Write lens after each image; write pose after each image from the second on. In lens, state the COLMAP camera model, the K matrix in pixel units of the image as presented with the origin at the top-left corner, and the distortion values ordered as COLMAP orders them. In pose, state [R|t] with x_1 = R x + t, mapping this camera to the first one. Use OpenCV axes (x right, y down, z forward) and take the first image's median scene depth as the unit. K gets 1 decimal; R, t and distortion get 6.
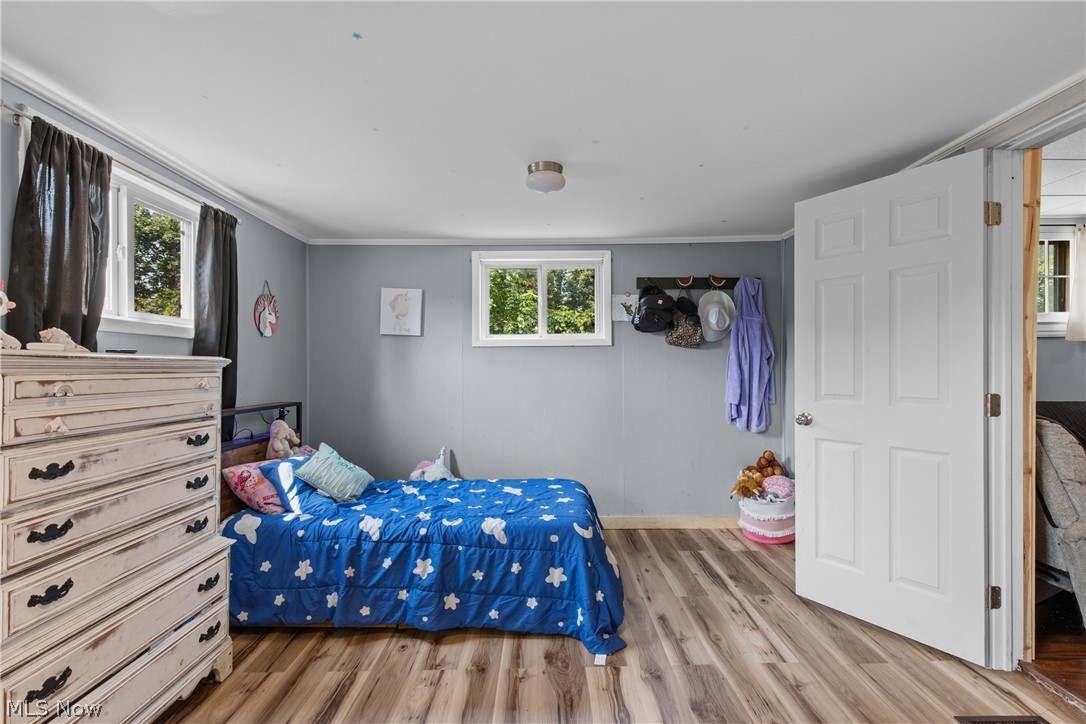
lens RADIAL K [[489.4, 0, 541.1], [0, 489.4, 362.3], [0, 0, 1]] dist [0.004449, -0.000544]
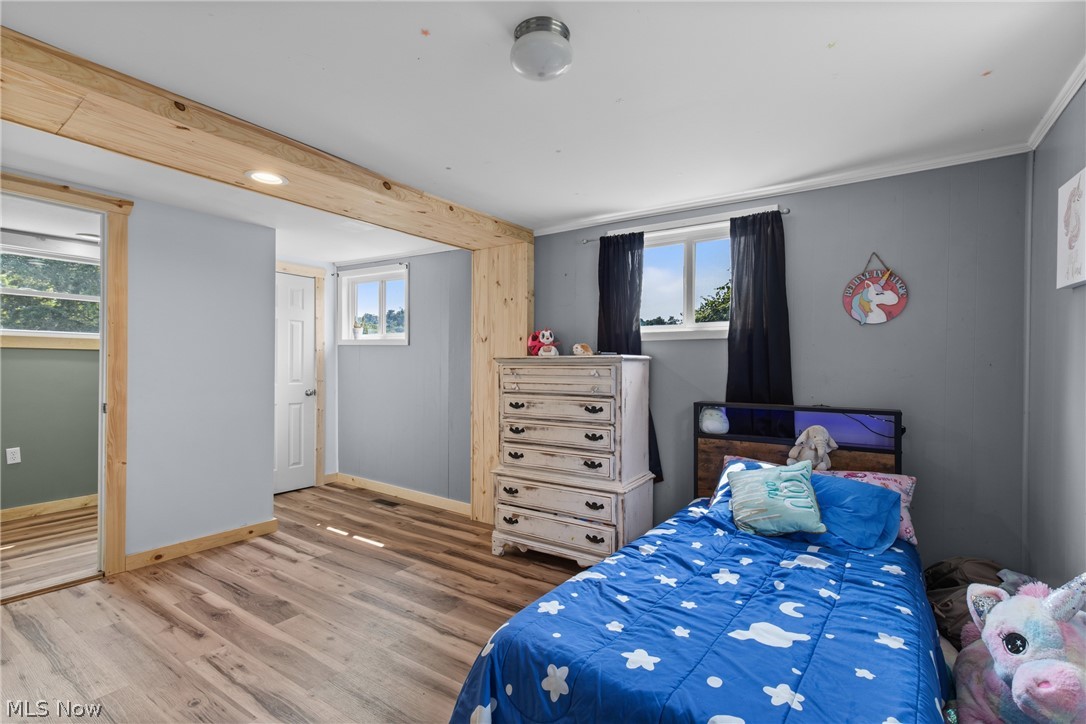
lens RADIAL K [[489.4, 0, 543.8], [0, 489.4, 368.5], [0, 0, 1]] dist [0.004449, -0.000544]
pose [[-0.550128, -0.003114, -0.835074, 0.791100], [0.004288, 0.999969, -0.006554, 0.045995], [0.835069, -0.007186, -0.550098, 2.024553]]
